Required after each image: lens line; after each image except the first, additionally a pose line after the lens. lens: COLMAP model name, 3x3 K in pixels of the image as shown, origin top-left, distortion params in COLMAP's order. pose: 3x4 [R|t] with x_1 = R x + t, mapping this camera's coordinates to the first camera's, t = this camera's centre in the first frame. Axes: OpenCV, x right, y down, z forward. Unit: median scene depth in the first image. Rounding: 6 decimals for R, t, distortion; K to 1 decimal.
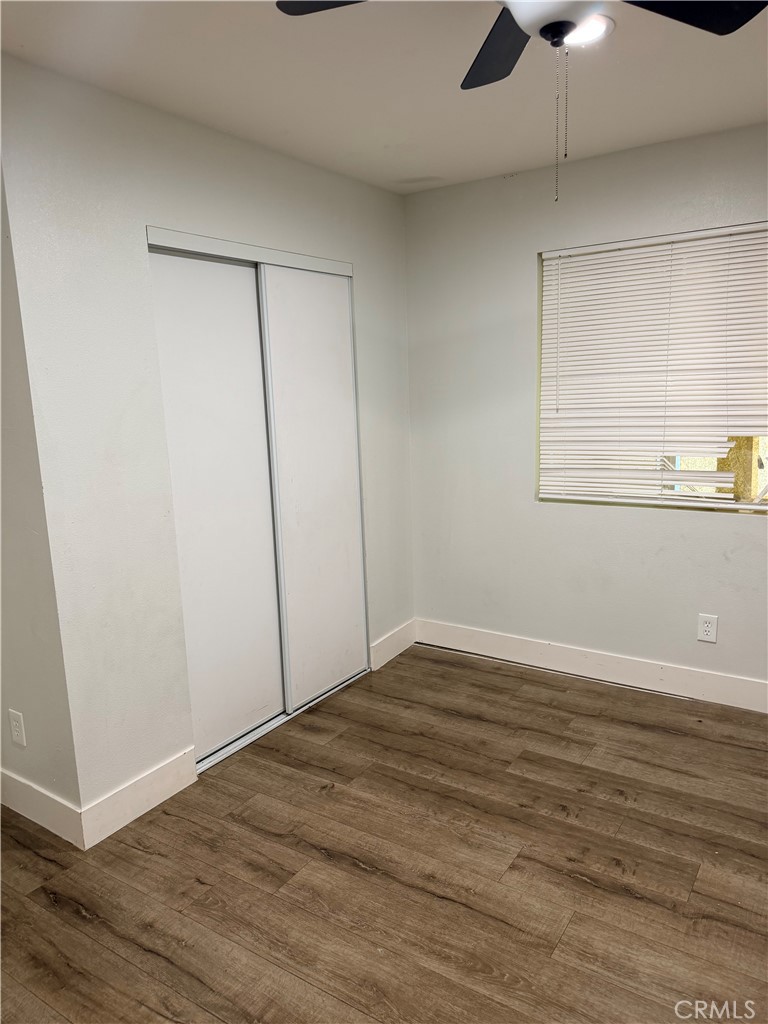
lens RADIAL K [[729.2, 0, 378.4], [0, 729.2, 515.6], [0, 0, 1]] dist [0.039194, -0.048480]
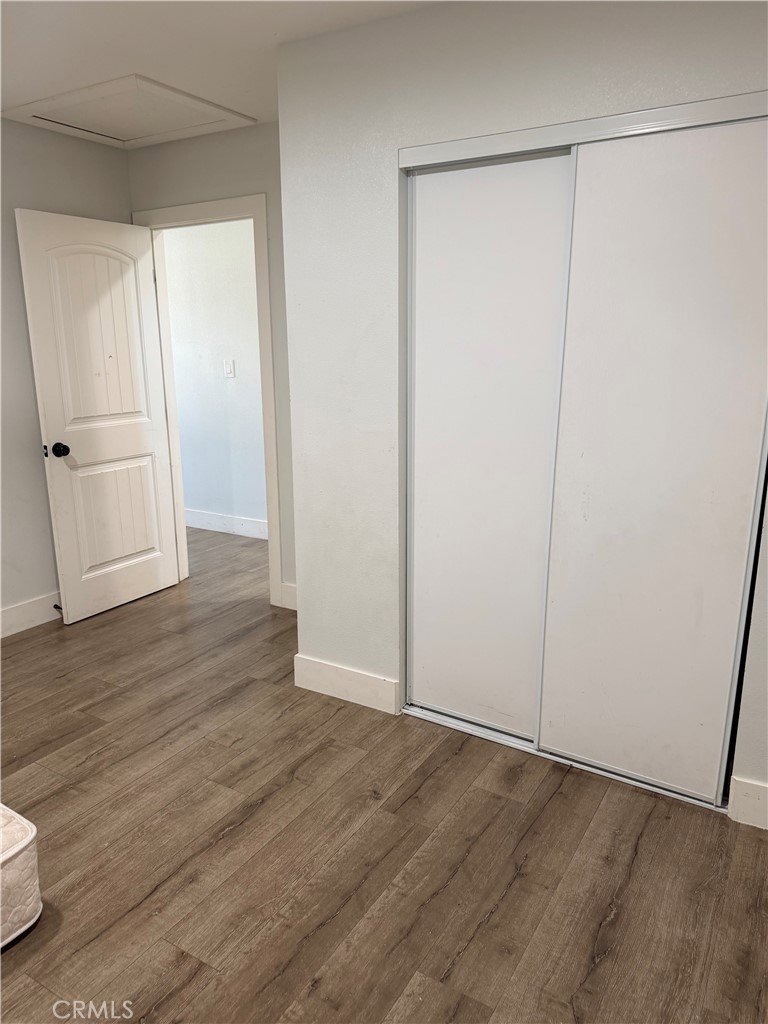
lens RADIAL K [[729.2, 0, 378.4], [0, 729.2, 515.6], [0, 0, 1]] dist [0.039194, -0.048480]
pose [[0.046056, 0.274845, -0.960385, 0.704412], [-0.189747, 0.946309, 0.261717, -0.174352], [0.980752, 0.170177, 0.095734, 0.915049]]
